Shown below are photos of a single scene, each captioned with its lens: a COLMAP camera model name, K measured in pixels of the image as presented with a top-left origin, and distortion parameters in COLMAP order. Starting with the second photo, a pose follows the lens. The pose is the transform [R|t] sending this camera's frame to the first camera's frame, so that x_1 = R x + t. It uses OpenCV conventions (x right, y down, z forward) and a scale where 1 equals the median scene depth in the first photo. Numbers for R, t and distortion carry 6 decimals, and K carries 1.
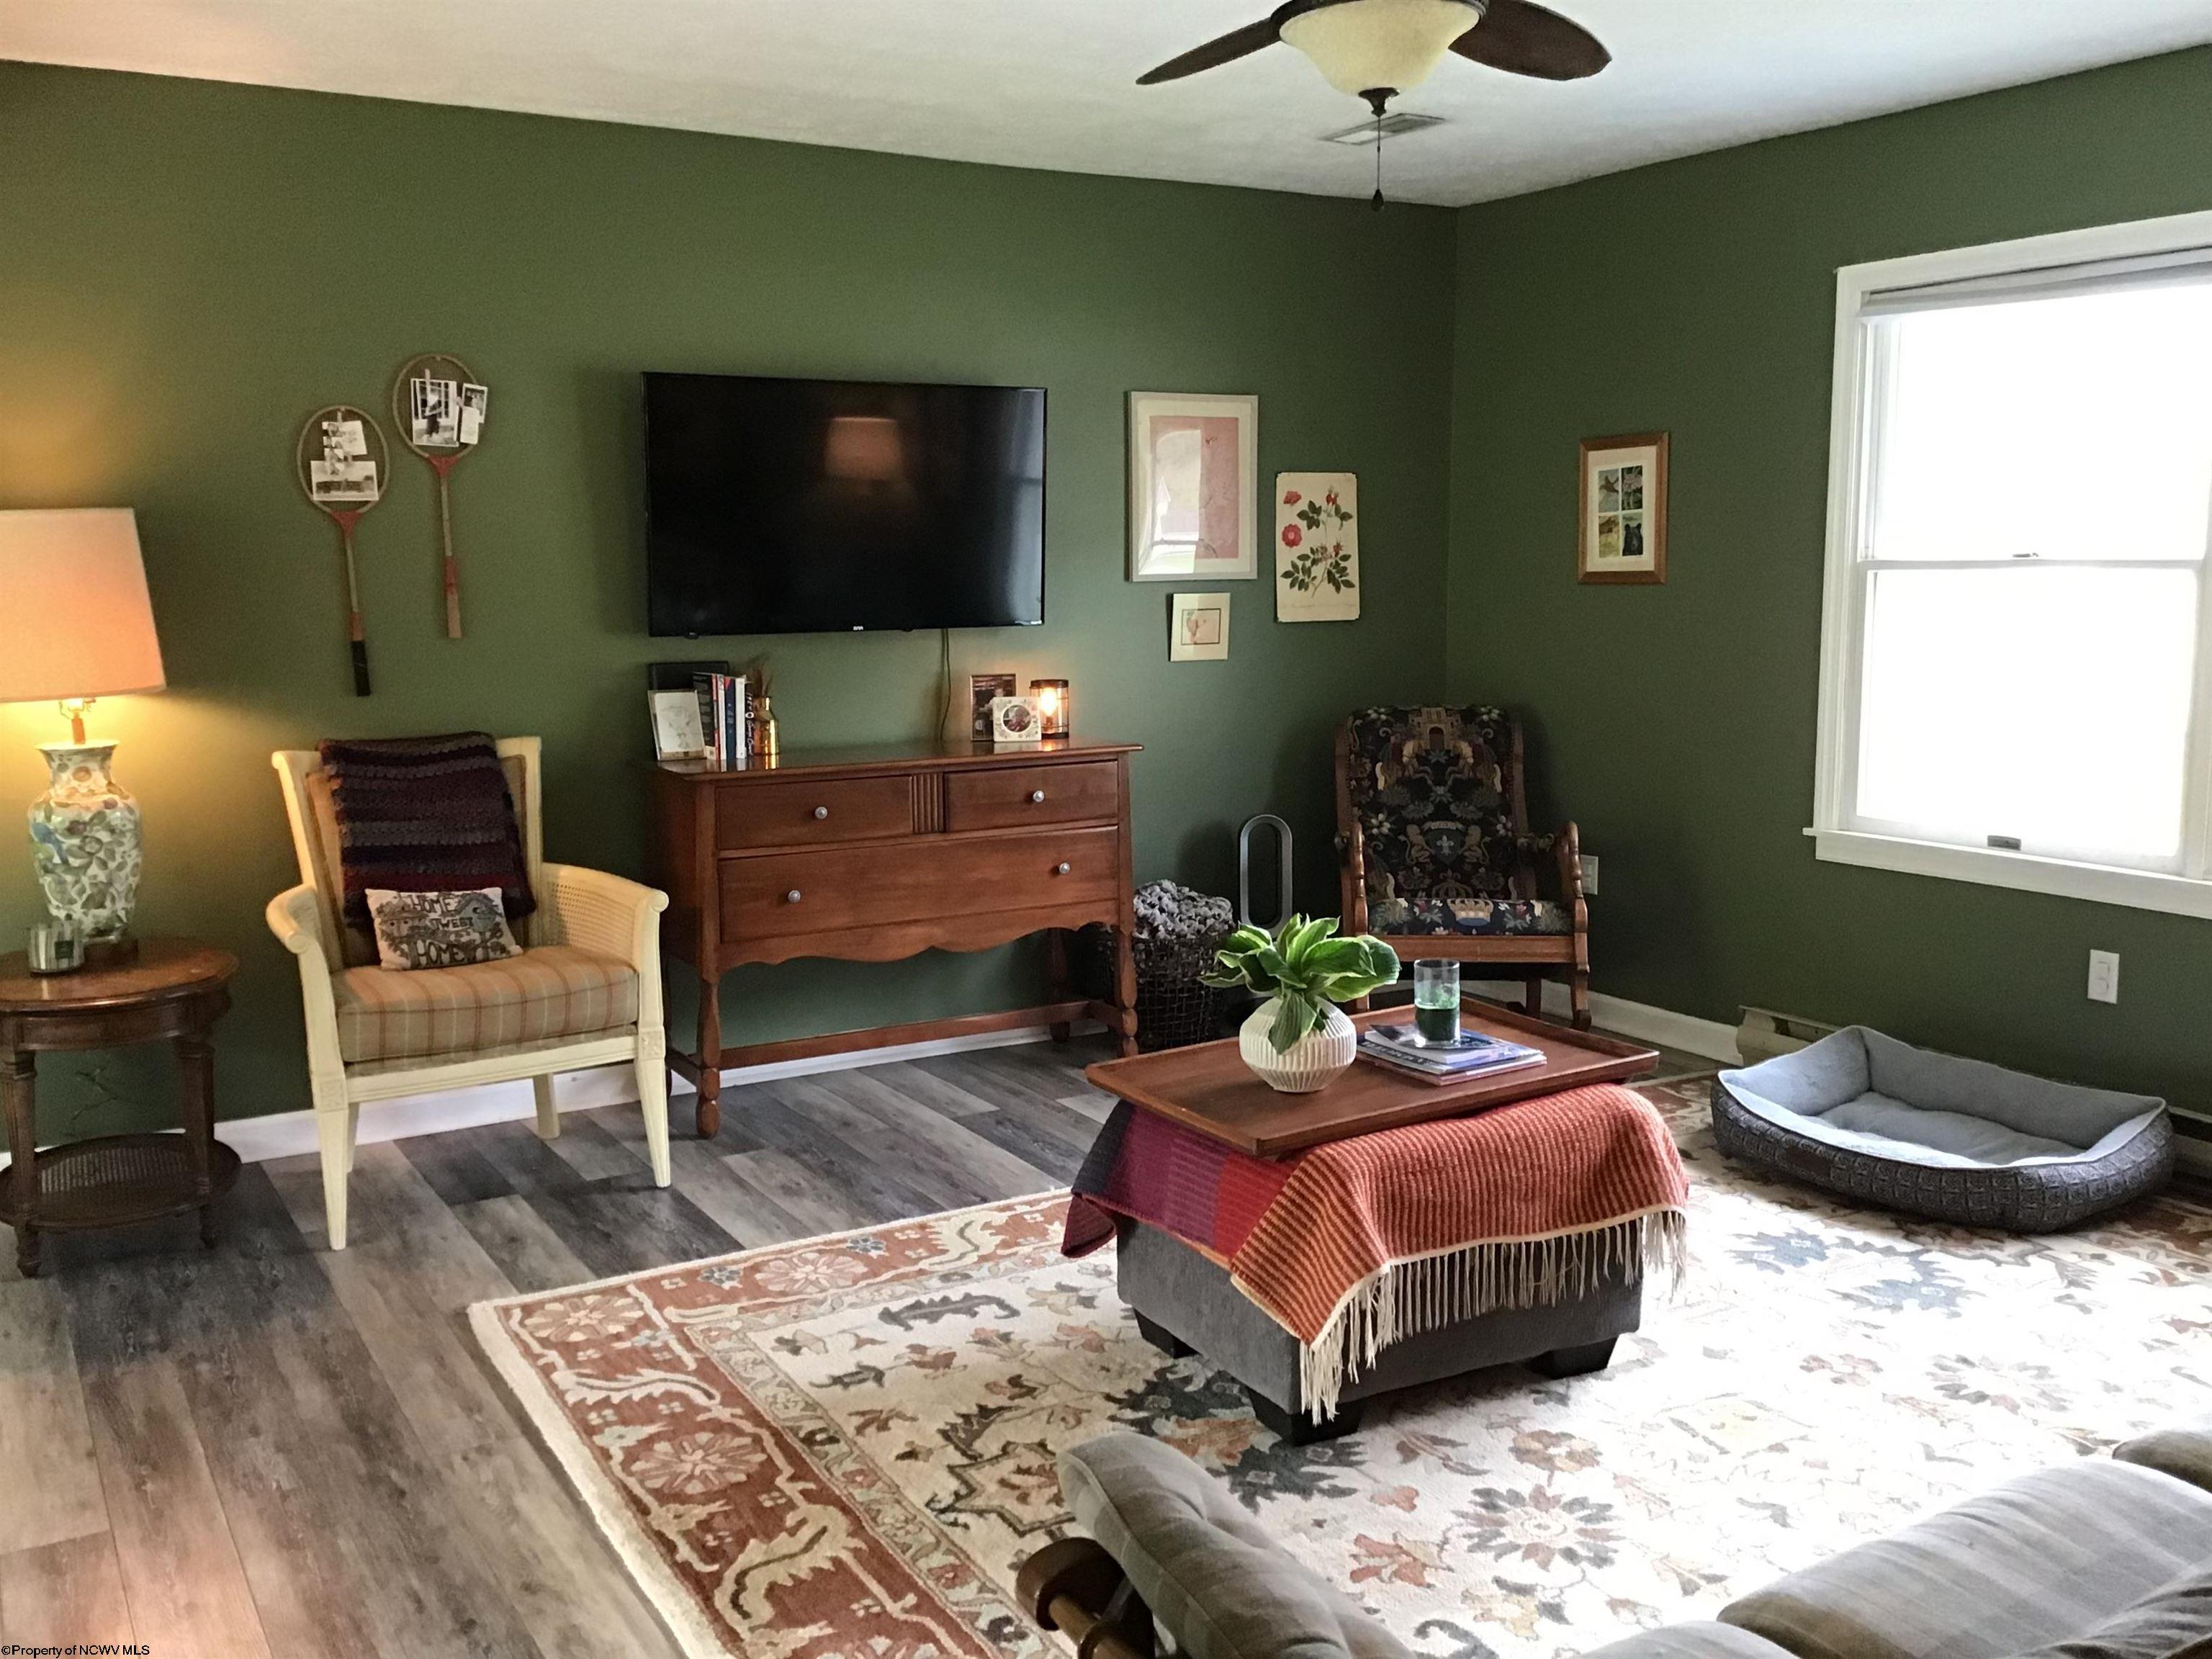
lens RADIAL K [[2026.4, 0, 1094.0], [0, 2026.4, 824.7], [0, 0, 1]] dist [0.135310, -0.264079]
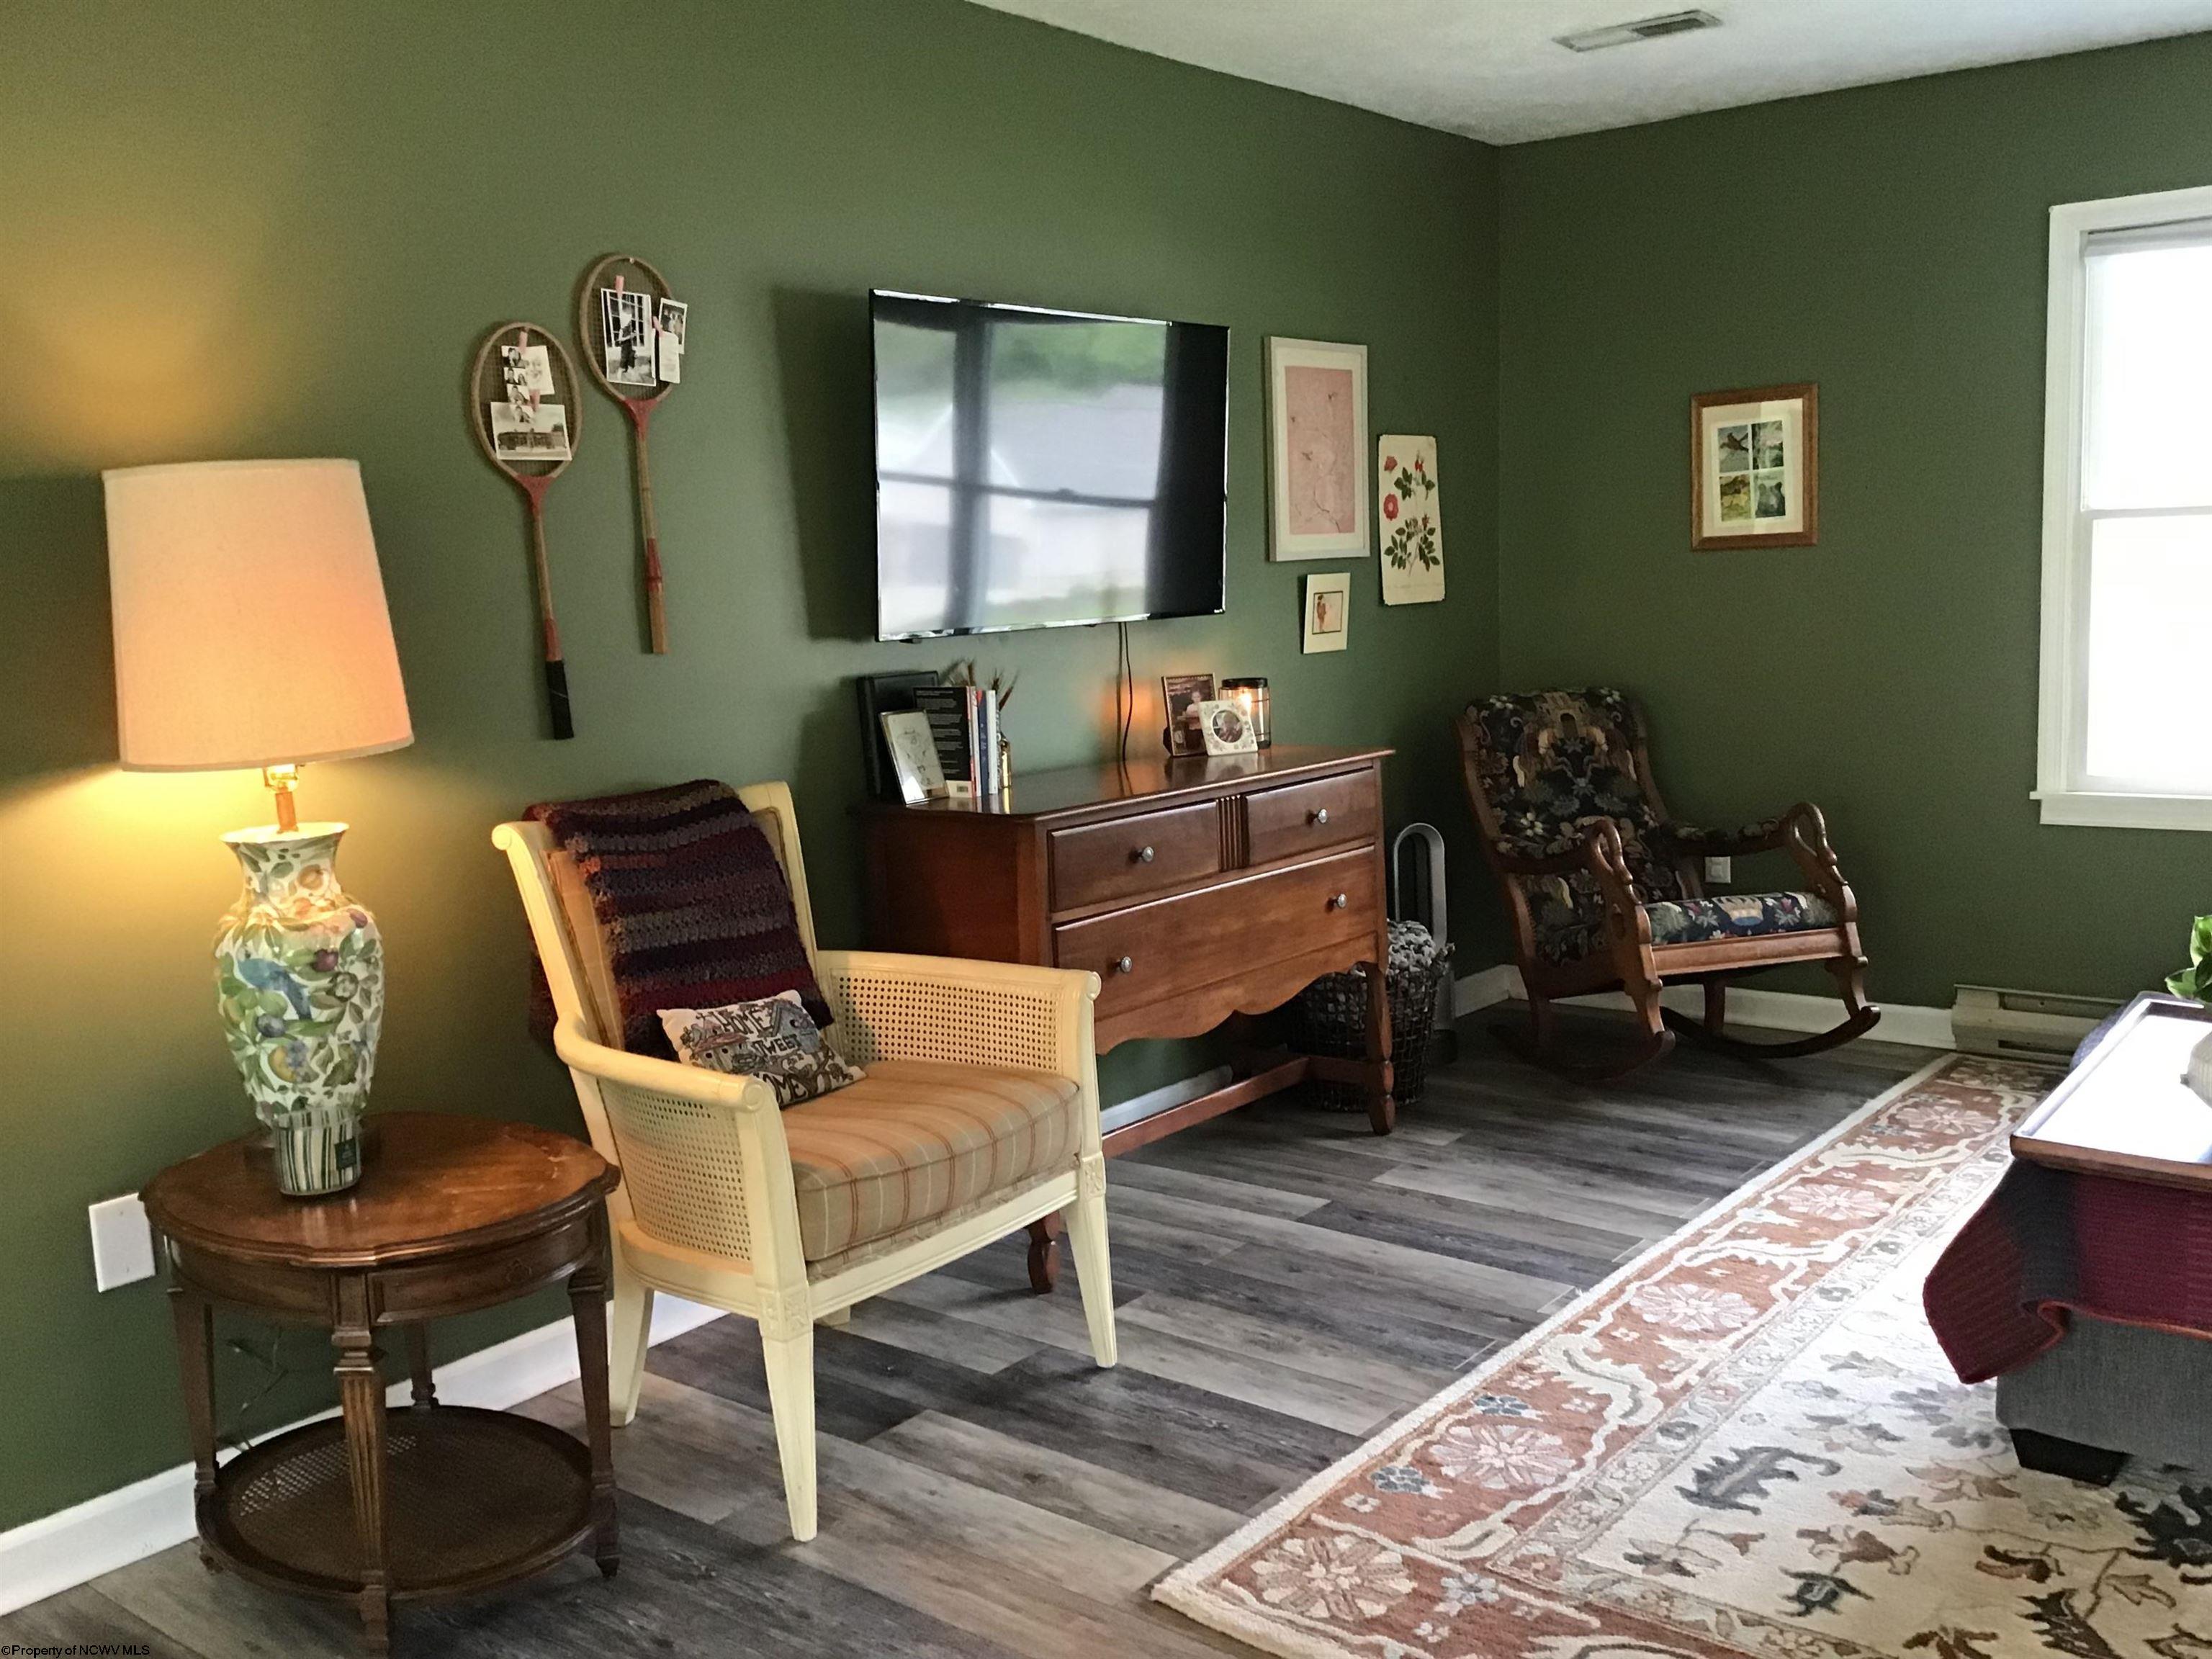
lens RADIAL K [[2026.4, 0, 1094.0], [0, 2026.4, 824.7], [0, 0, 1]] dist [0.135310, -0.264079]
pose [[0.931418, -0.073415, 0.356470, -0.417990], [0.077904, 0.996959, 0.001768, -0.019548], [-0.355516, 0.026124, 0.934305, 0.269043]]
